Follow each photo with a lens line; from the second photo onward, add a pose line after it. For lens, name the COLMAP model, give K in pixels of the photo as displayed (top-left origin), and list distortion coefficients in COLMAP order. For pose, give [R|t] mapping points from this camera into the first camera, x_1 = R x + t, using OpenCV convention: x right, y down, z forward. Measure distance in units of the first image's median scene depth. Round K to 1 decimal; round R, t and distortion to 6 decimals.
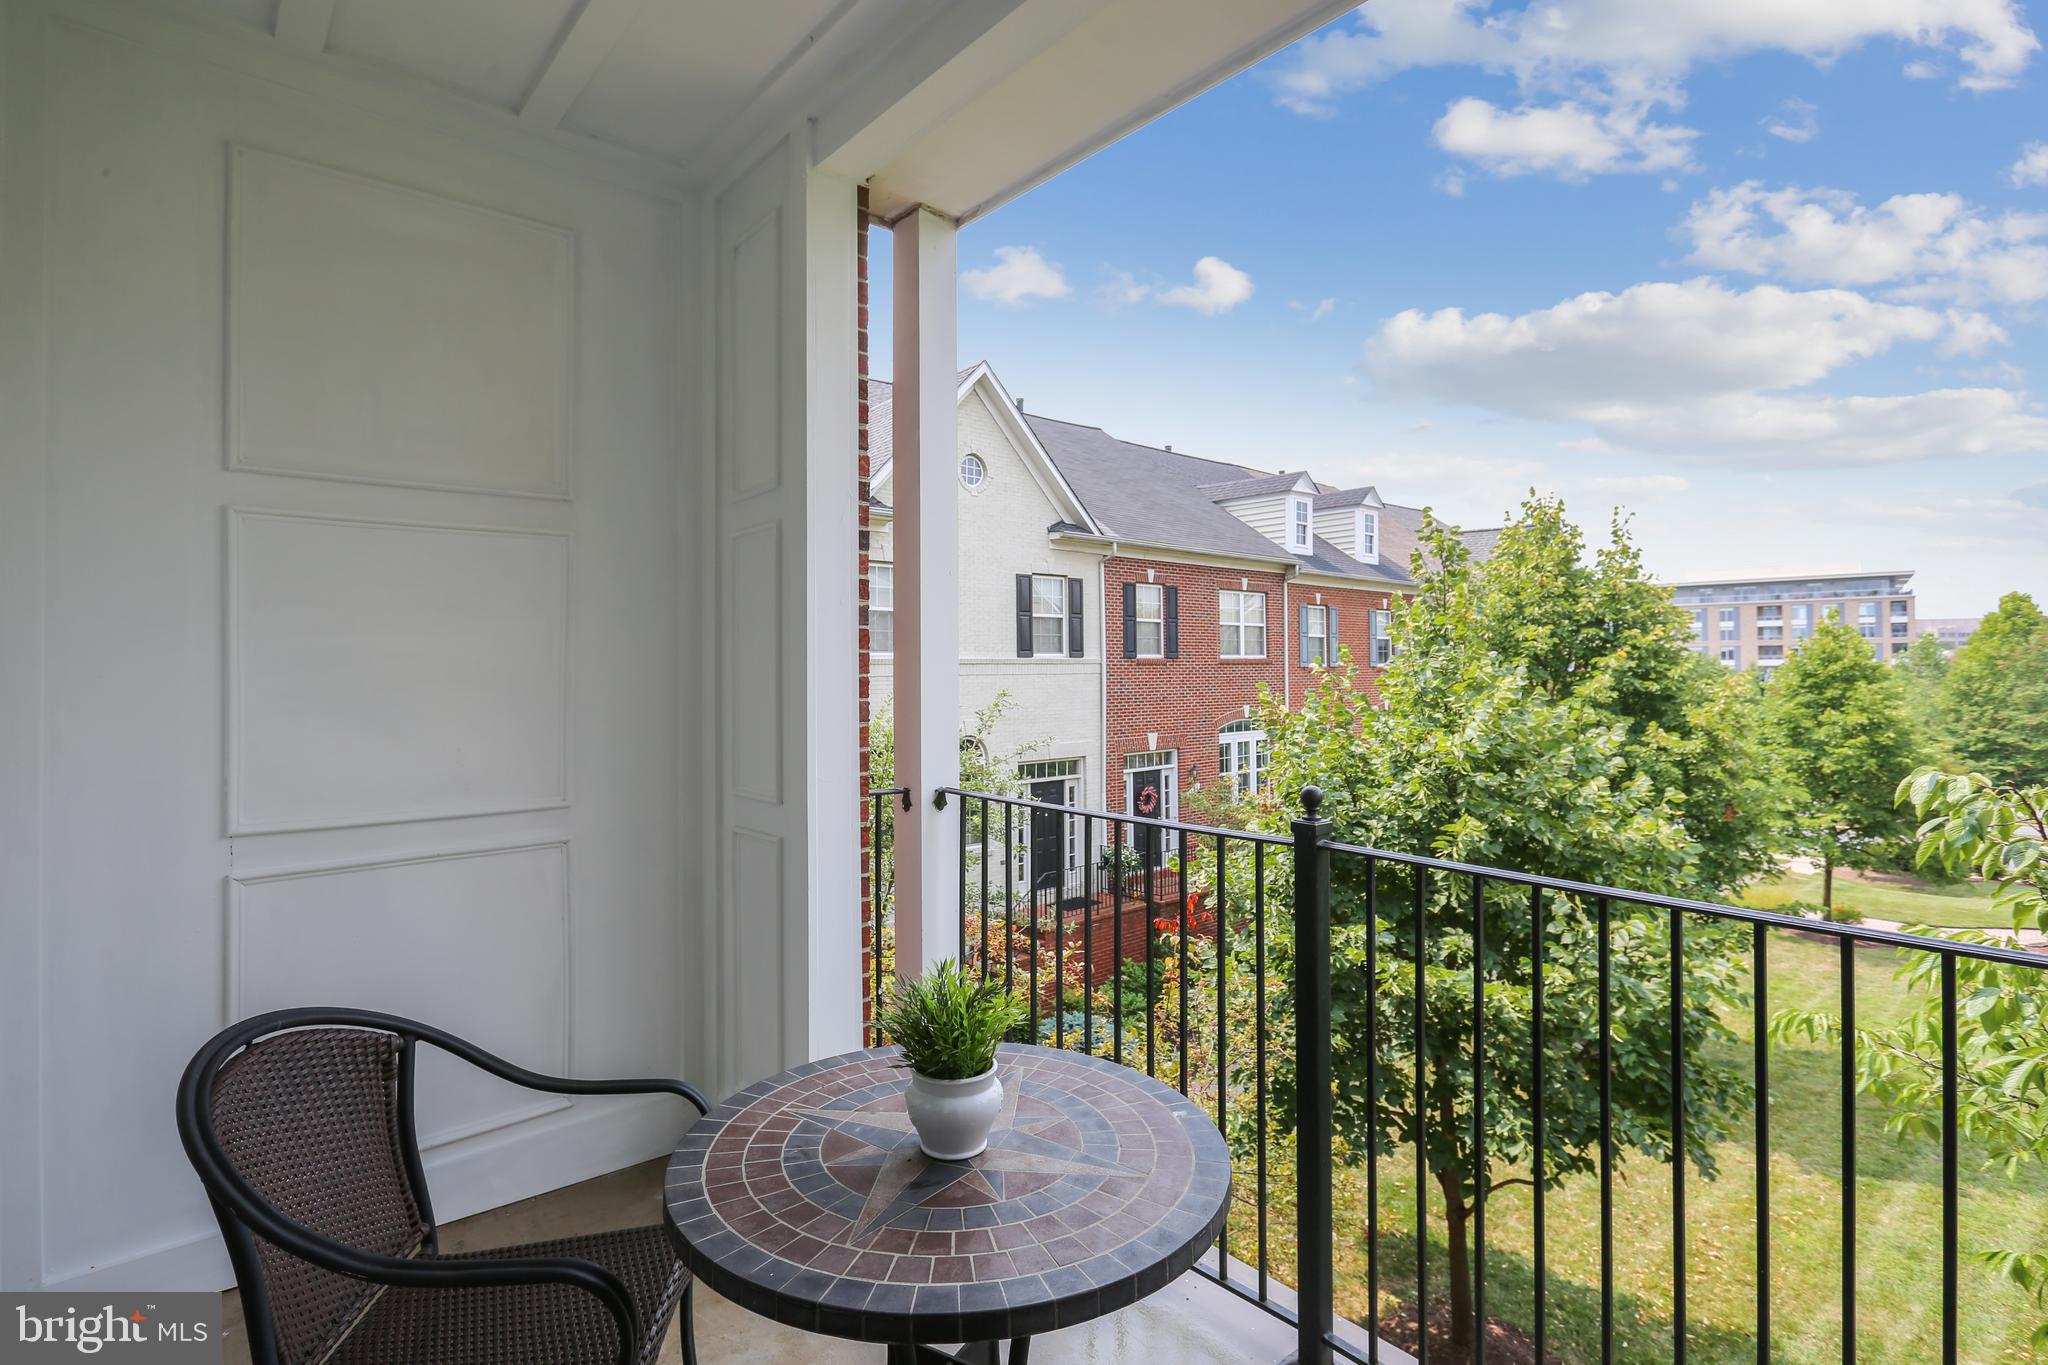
lens RADIAL K [[968.4, 0, 1014.8], [0, 968.4, 677.3], [0, 0, 1]] dist [-0.022668, 0.010043]
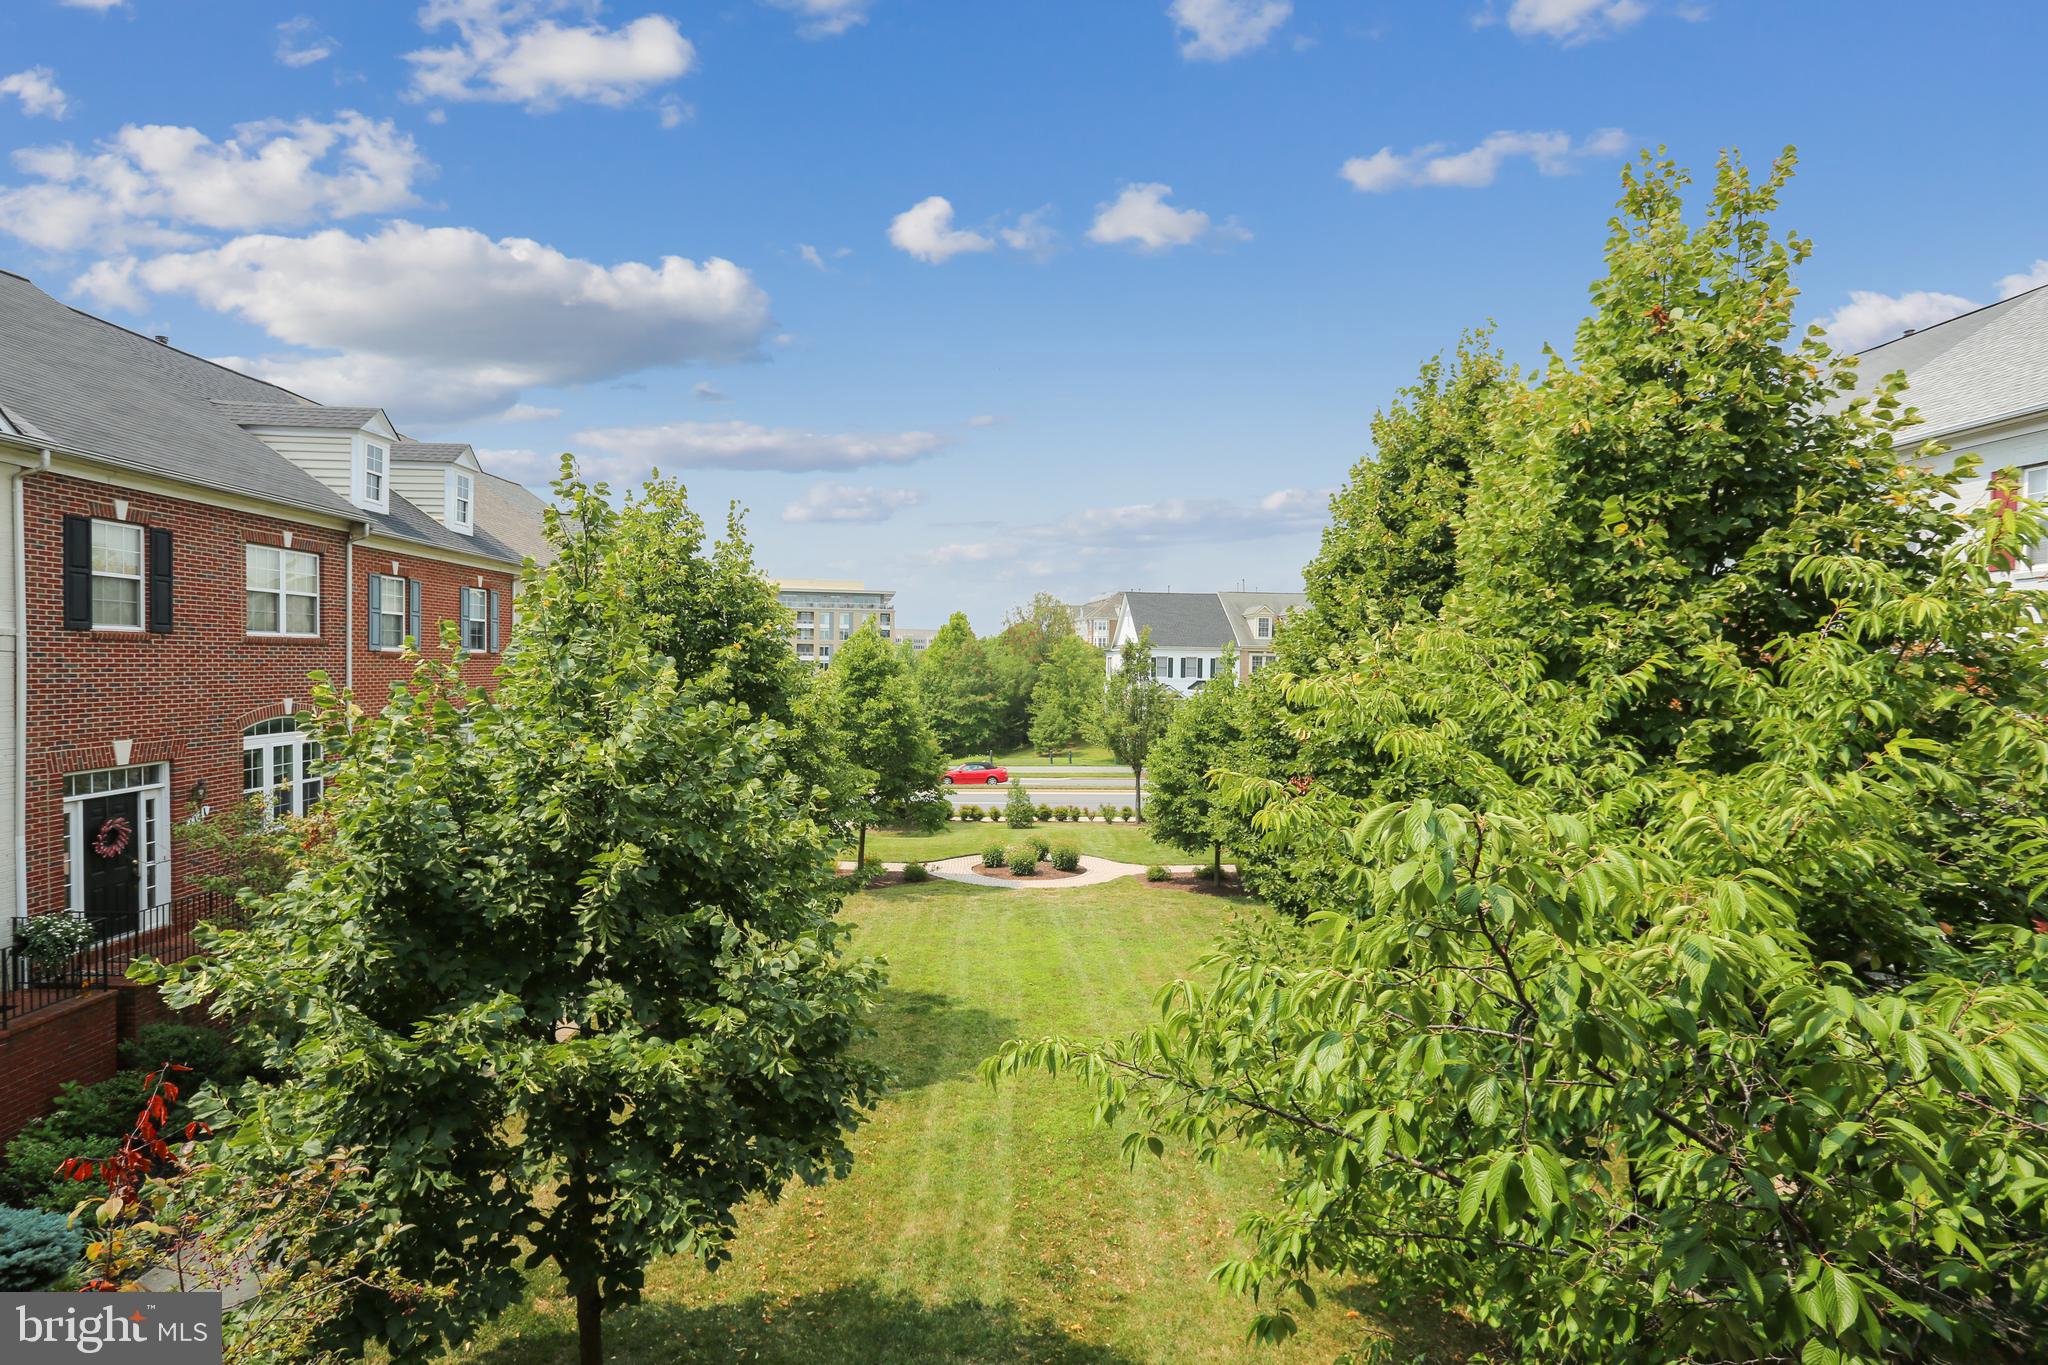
lens RADIAL K [[968.4, 0, 1014.8], [0, 968.4, 677.3], [0, 0, 1]] dist [-0.022668, 0.010043]
pose [[0.634059, 0.007504, 0.773248, 0.028919], [-0.016657, 0.999853, 0.003955, -0.000579], [-0.773105, -0.015387, 0.634091, 0.125986]]
